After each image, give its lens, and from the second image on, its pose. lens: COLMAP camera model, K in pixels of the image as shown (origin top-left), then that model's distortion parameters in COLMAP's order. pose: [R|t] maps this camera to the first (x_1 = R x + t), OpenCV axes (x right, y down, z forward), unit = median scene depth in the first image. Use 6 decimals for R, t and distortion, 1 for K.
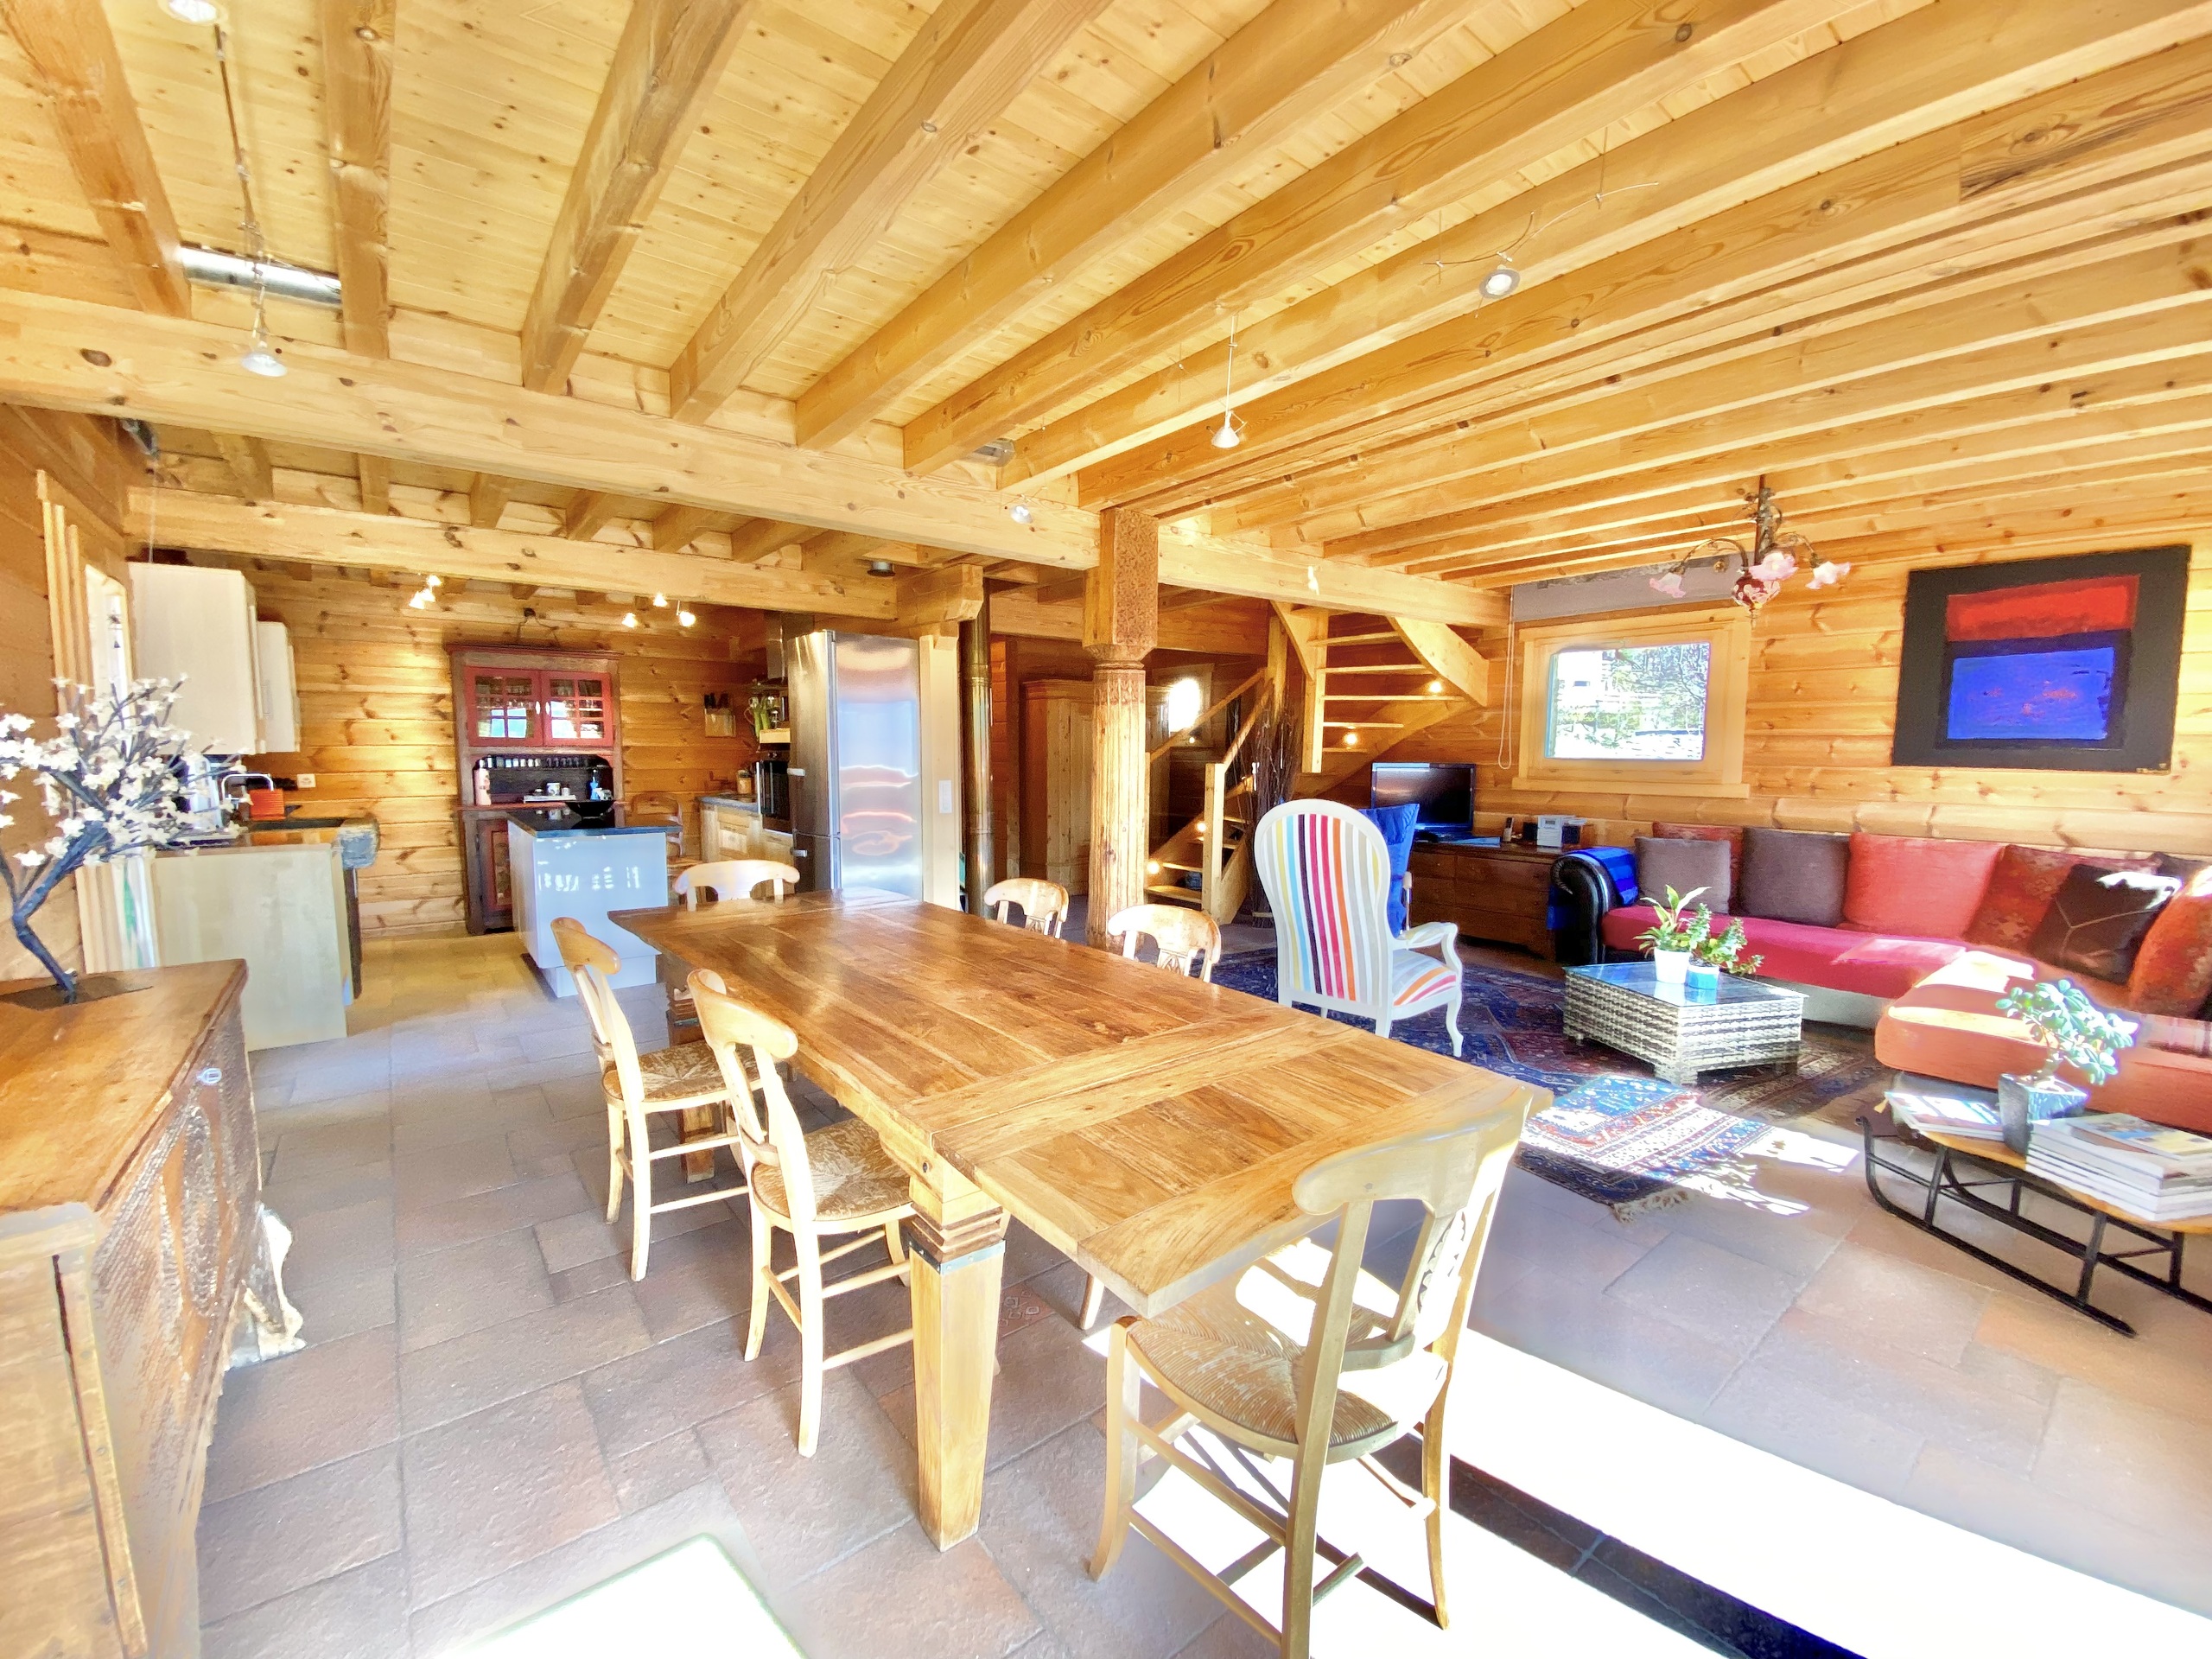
lens RADIAL K [[907.7, 0, 1106.0], [0, 907.7, 829.5], [0, 0, 1]] dist [0.008983, -0.015736]
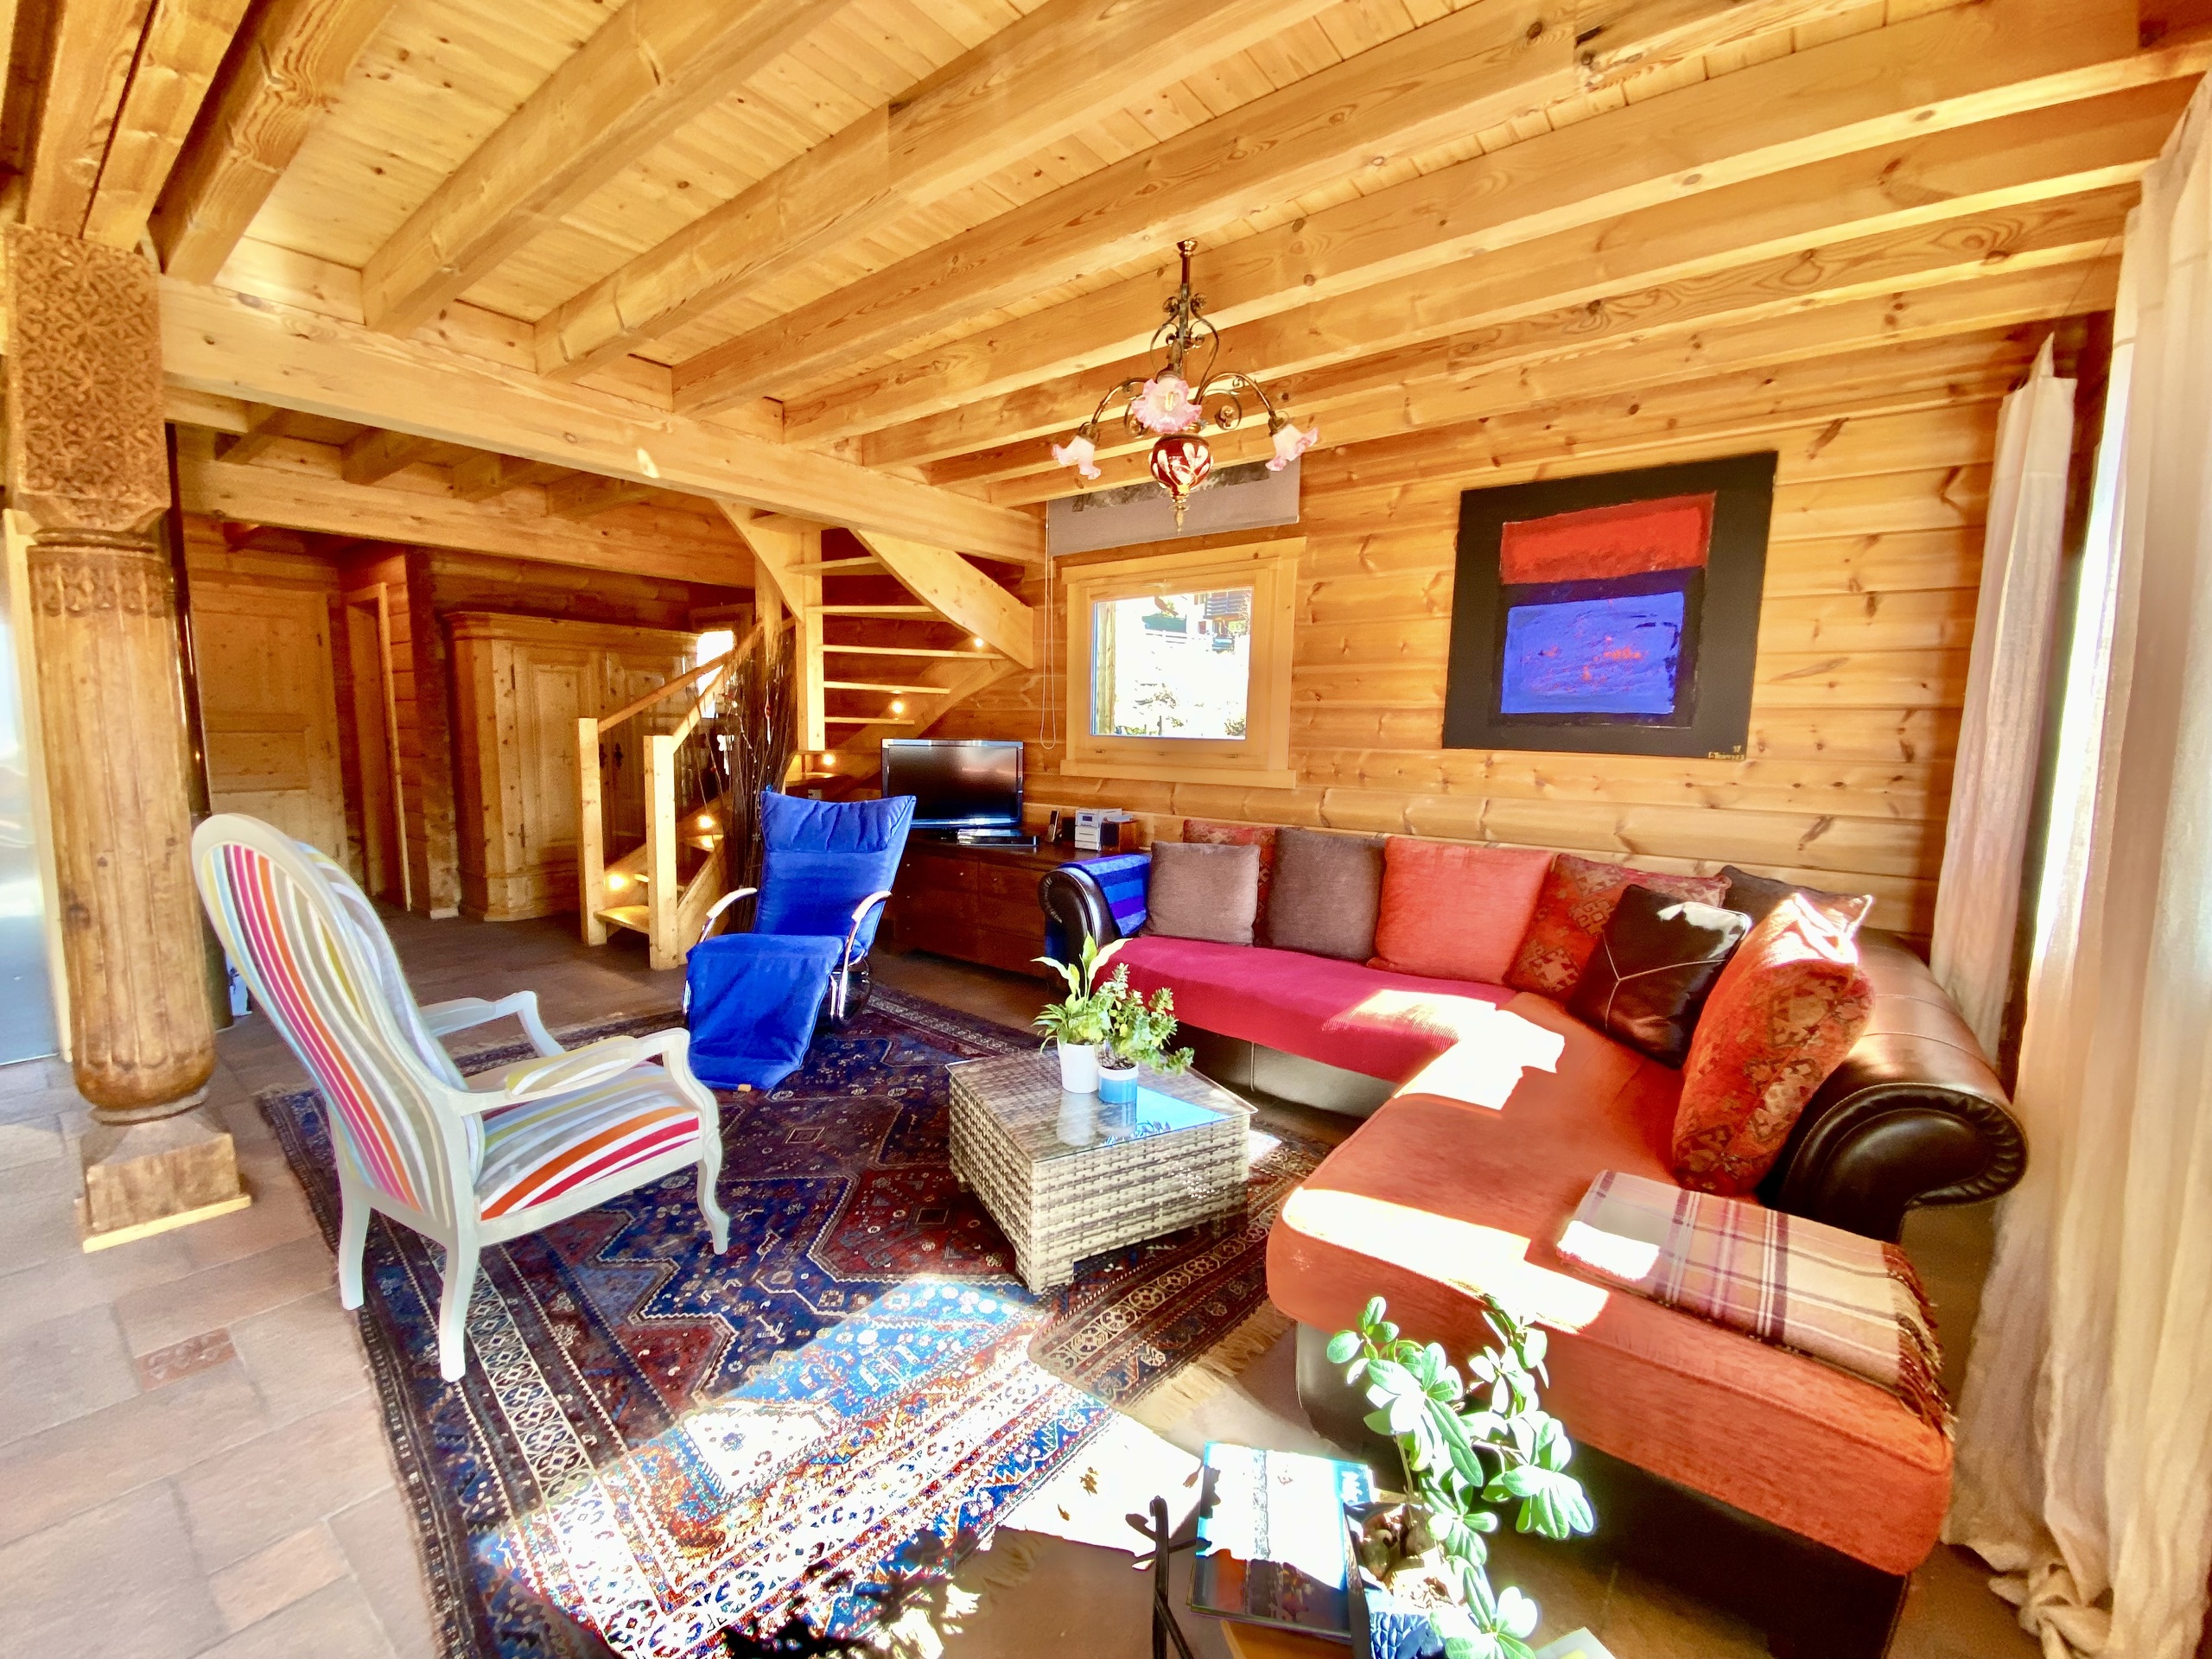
lens RADIAL K [[898.2, 0, 1095.9], [0, 898.2, 840.3], [0, 0, 1]] dist [0.009085, -0.016263]
pose [[0.970551, -0.018603, 0.240177, 0.404761], [0.009220, 0.999152, 0.040133, -0.025891], [-0.240720, -0.036737, 0.969899, 0.331403]]
